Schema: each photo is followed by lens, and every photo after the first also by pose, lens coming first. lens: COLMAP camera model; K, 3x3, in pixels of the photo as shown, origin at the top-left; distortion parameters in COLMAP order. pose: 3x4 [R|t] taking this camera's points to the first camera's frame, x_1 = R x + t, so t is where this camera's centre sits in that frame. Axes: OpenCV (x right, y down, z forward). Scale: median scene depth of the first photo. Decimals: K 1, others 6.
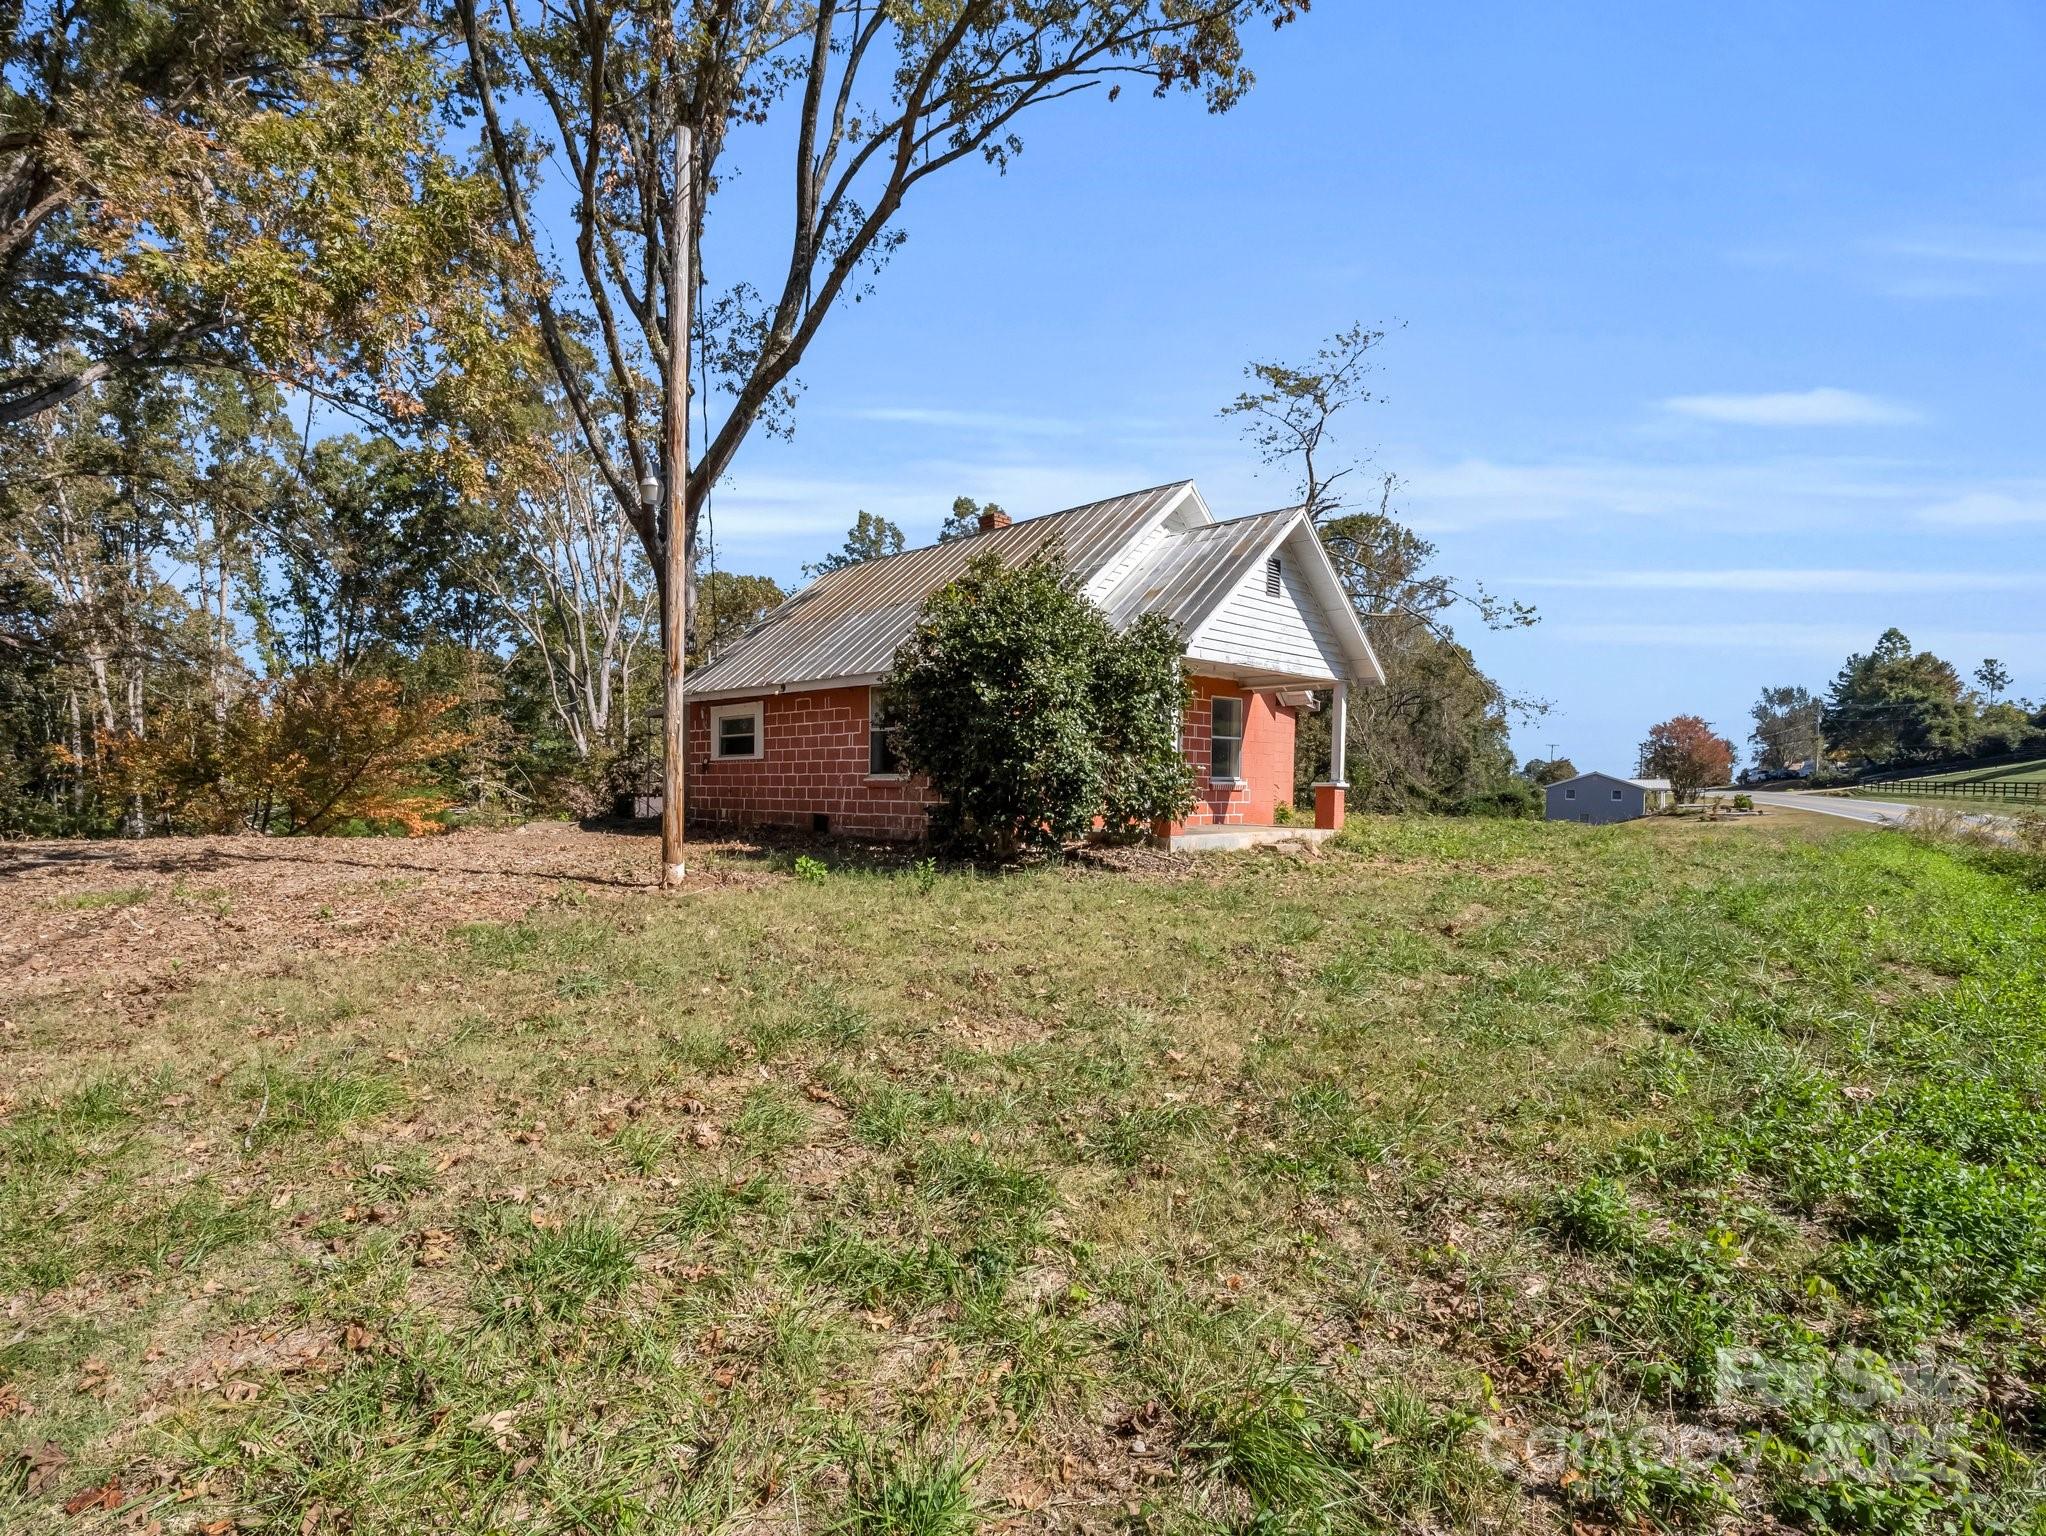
lens RADIAL K [[1020.2, 0, 997.0], [0, 1020.2, 840.6], [0, 0, 1]] dist [-0.012239, -0.000615]
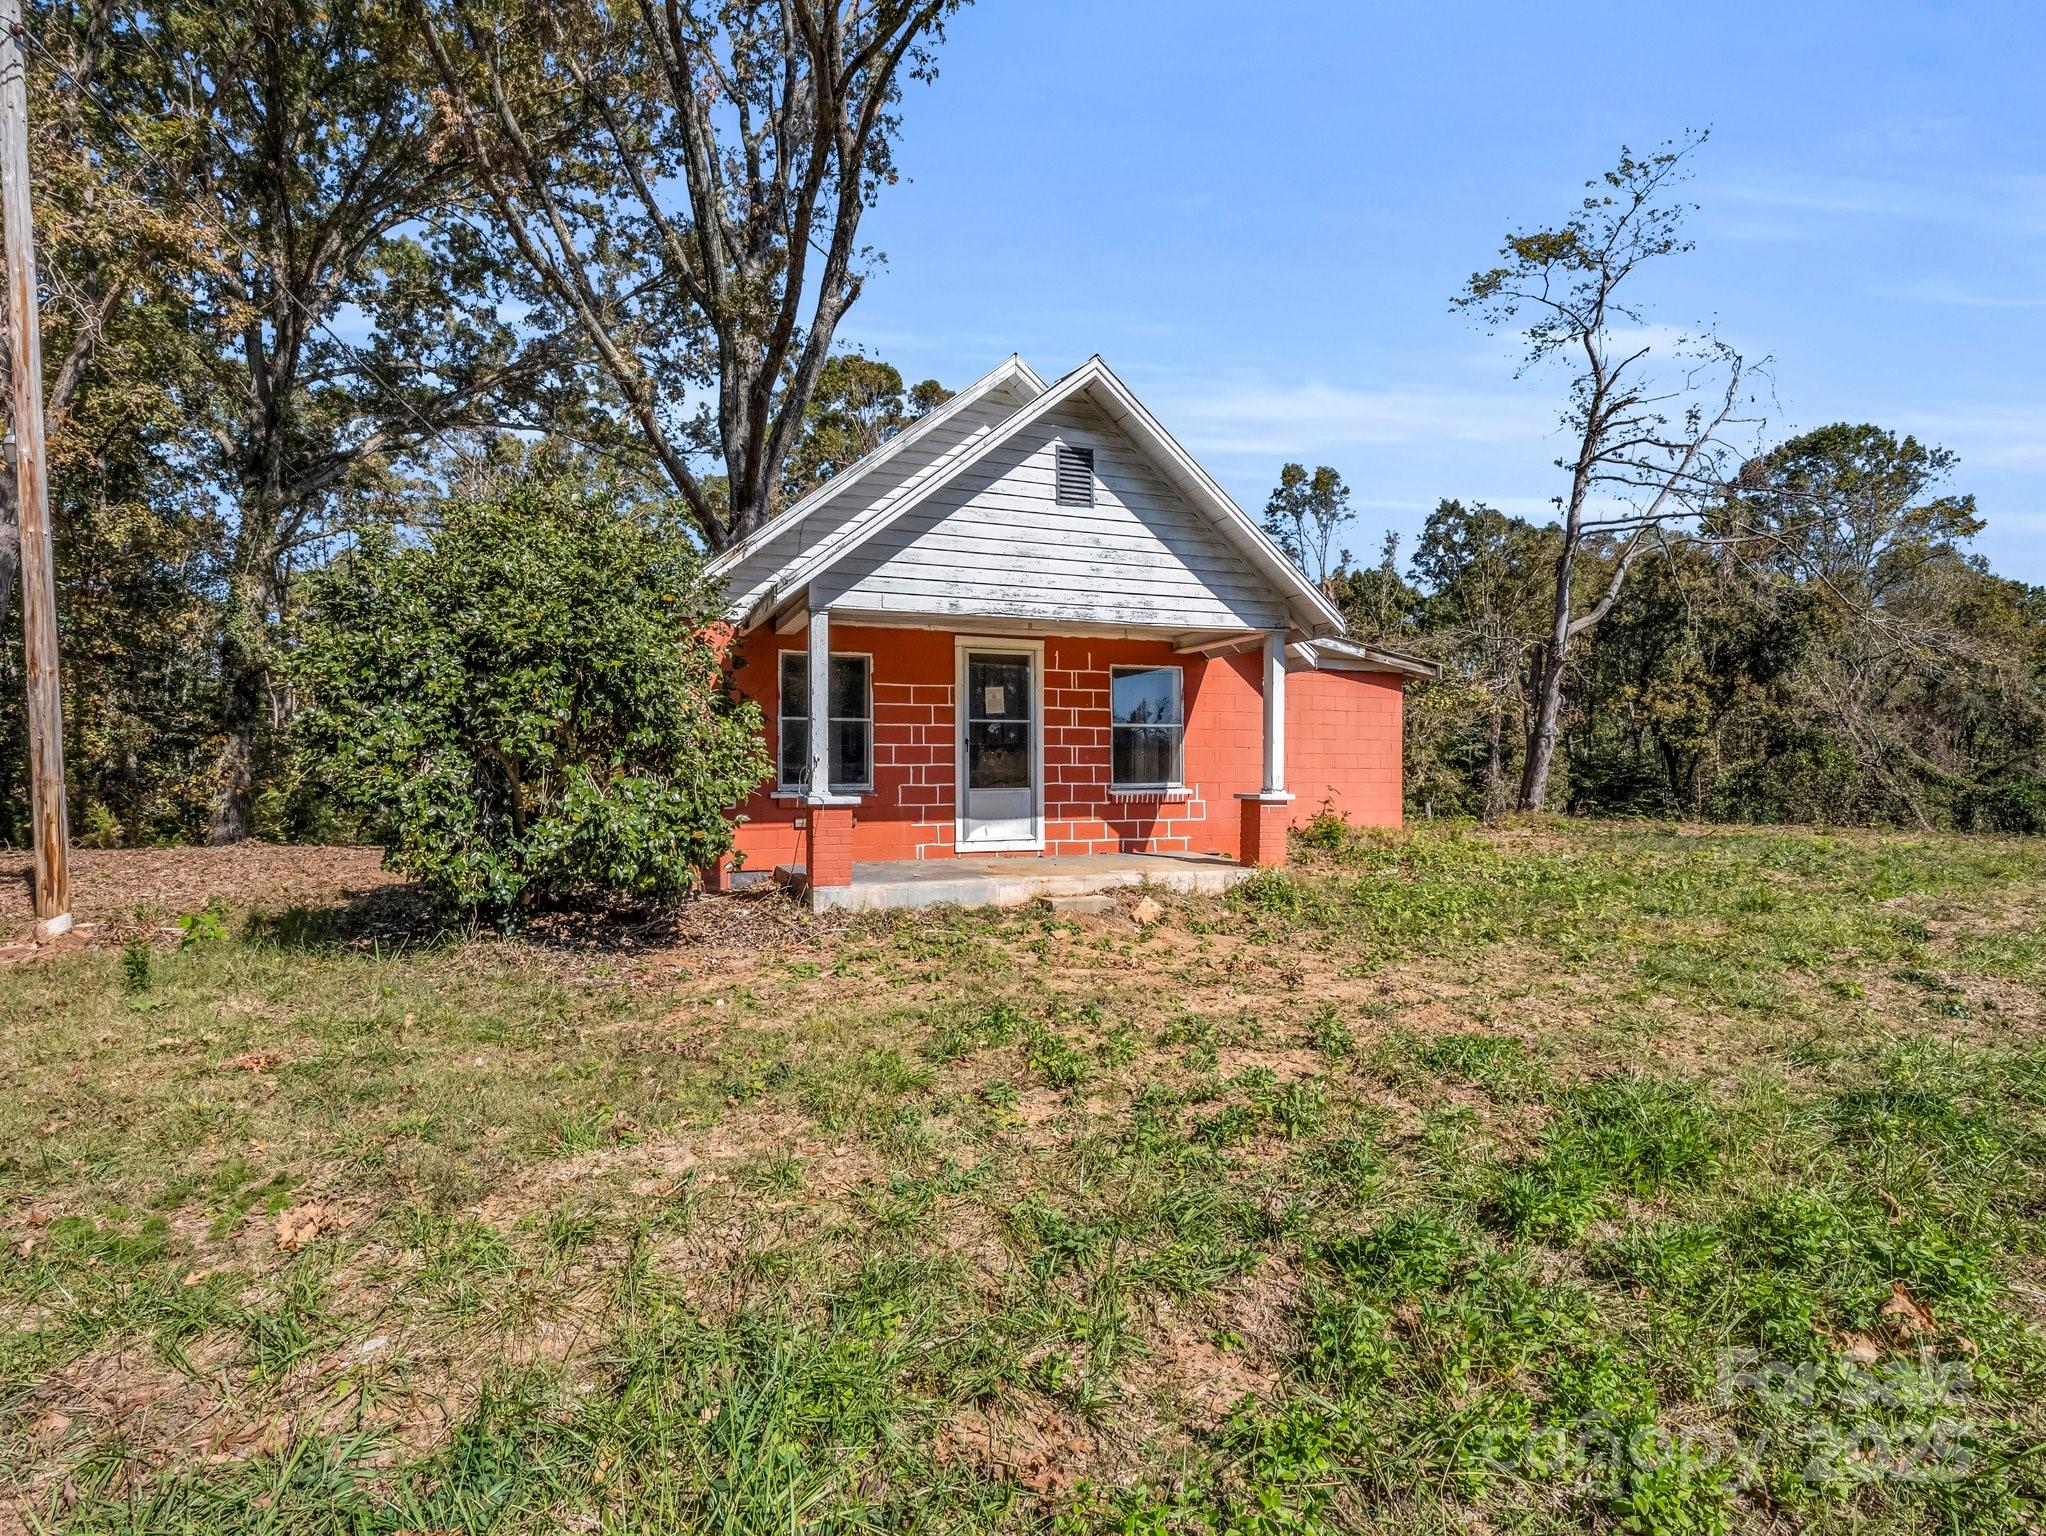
lens RADIAL K [[1020.2, 0, 1031.7], [0, 1020.2, 770.1], [0, 0, 1]] dist [-0.012239, -0.000615]
pose [[0.928224, -0.013799, -0.371766, 0.759019], [-0.007611, 0.998398, -0.056061, -0.061335], [0.371944, 0.054867, 0.926632, 0.645672]]
